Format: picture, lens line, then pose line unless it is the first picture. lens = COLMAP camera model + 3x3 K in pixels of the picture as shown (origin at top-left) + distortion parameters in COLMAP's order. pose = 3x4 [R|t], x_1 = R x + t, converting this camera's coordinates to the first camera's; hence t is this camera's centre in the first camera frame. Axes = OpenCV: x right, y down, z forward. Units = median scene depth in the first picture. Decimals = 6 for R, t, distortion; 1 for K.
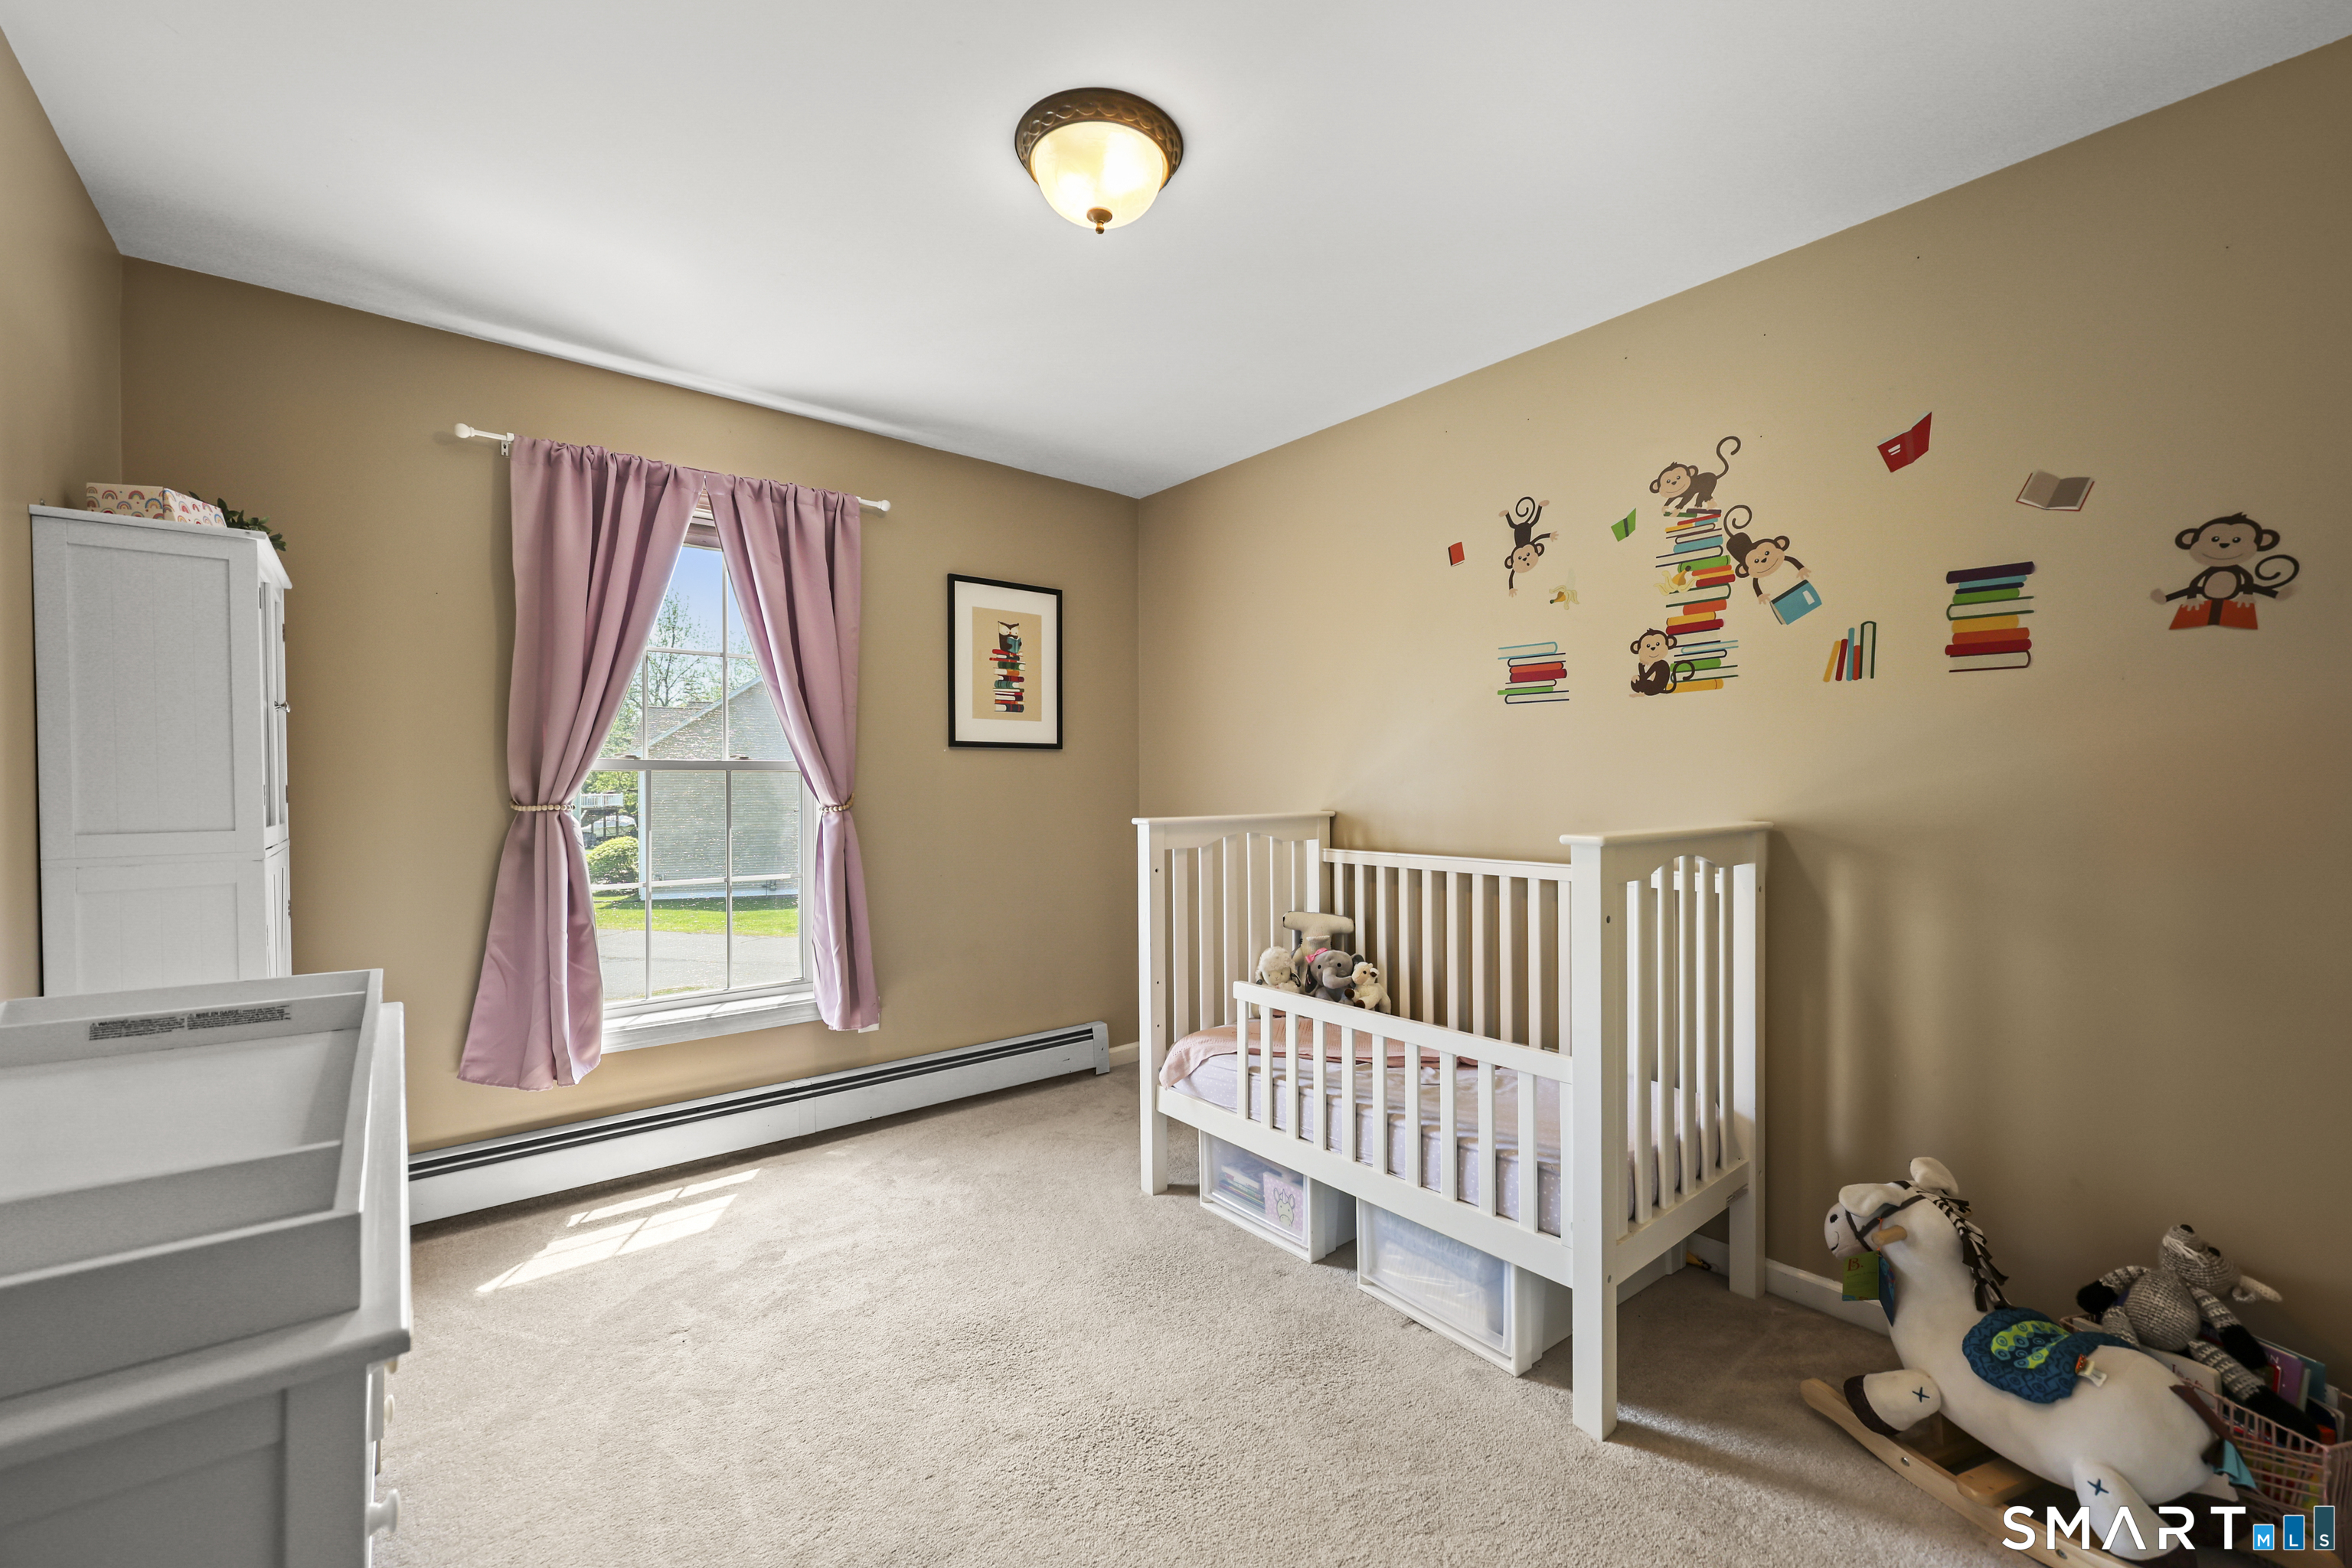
lens RADIAL K [[947.1, 0, 1171.8], [0, 947.1, 784.7], [0, 0, 1]] dist [-0.001561, -0.000155]
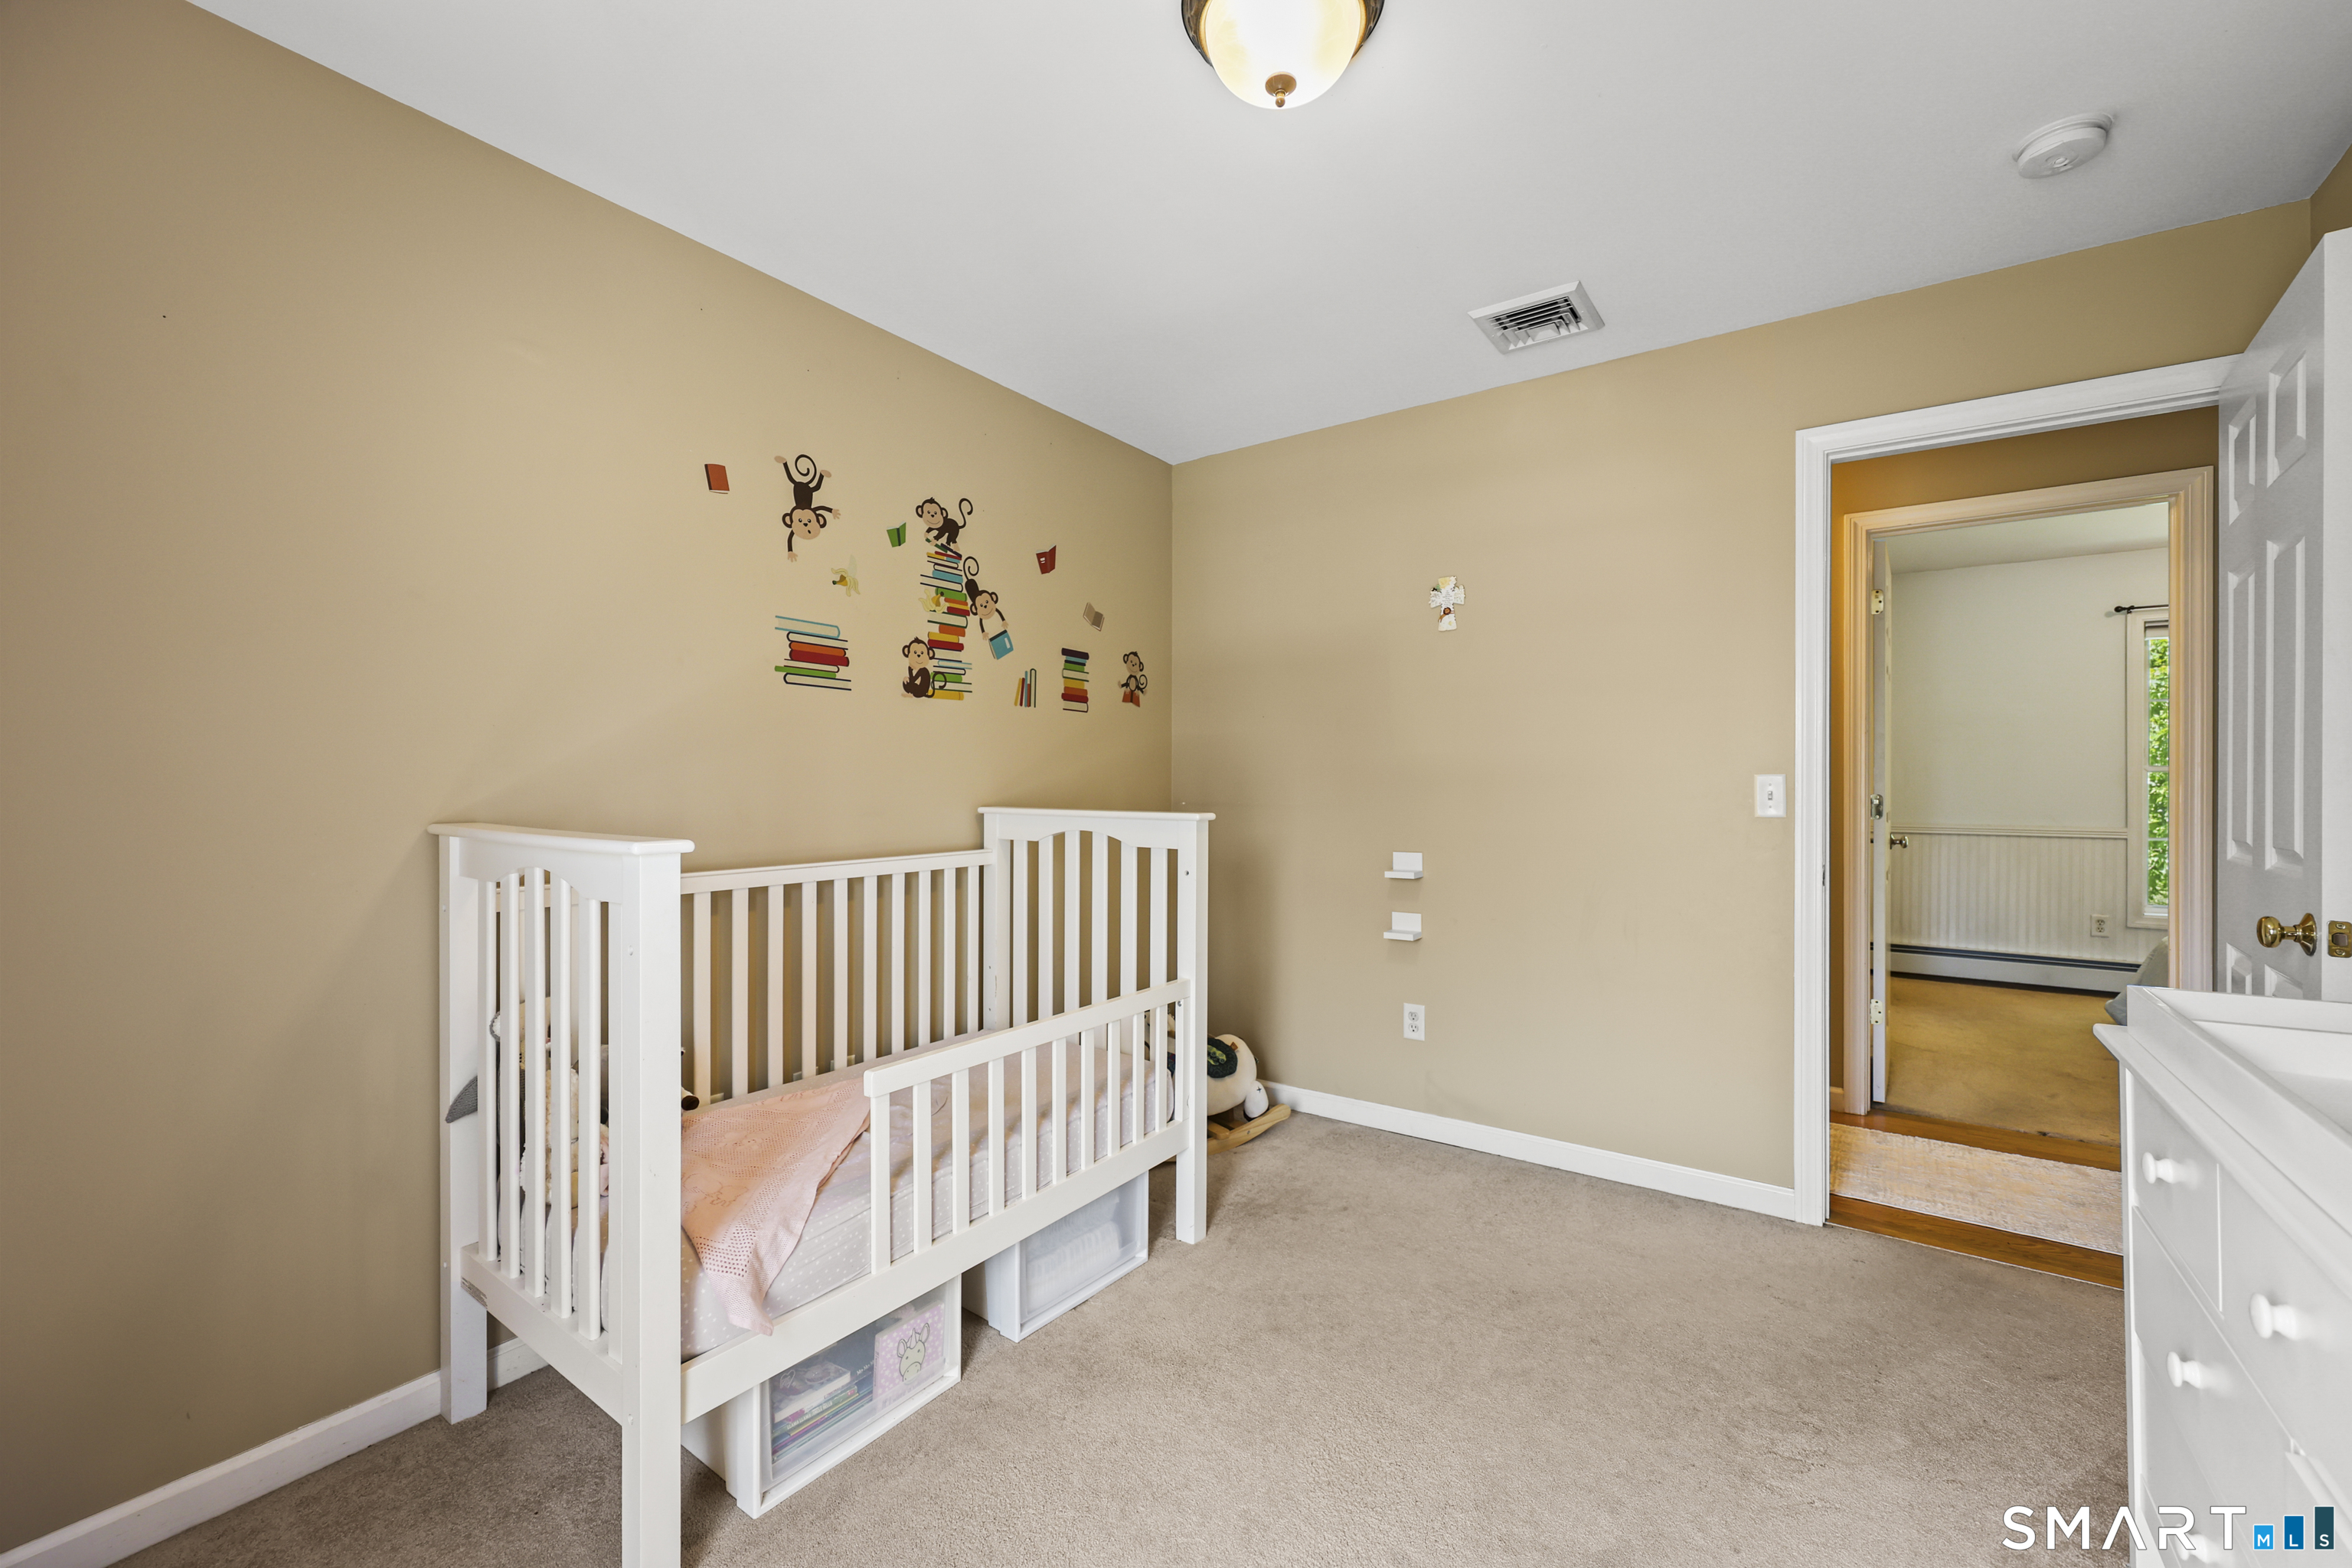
lens RADIAL K [[947.1, 0, 1169.9], [0, 947.1, 781.7], [0, 0, 1]] dist [-0.001561, -0.000155]
pose [[-0.254326, 0.009343, 0.967073, -0.653181], [0.006851, 0.999946, -0.007859, 0.015088], [-0.967094, 0.004627, -0.254376, 1.018833]]
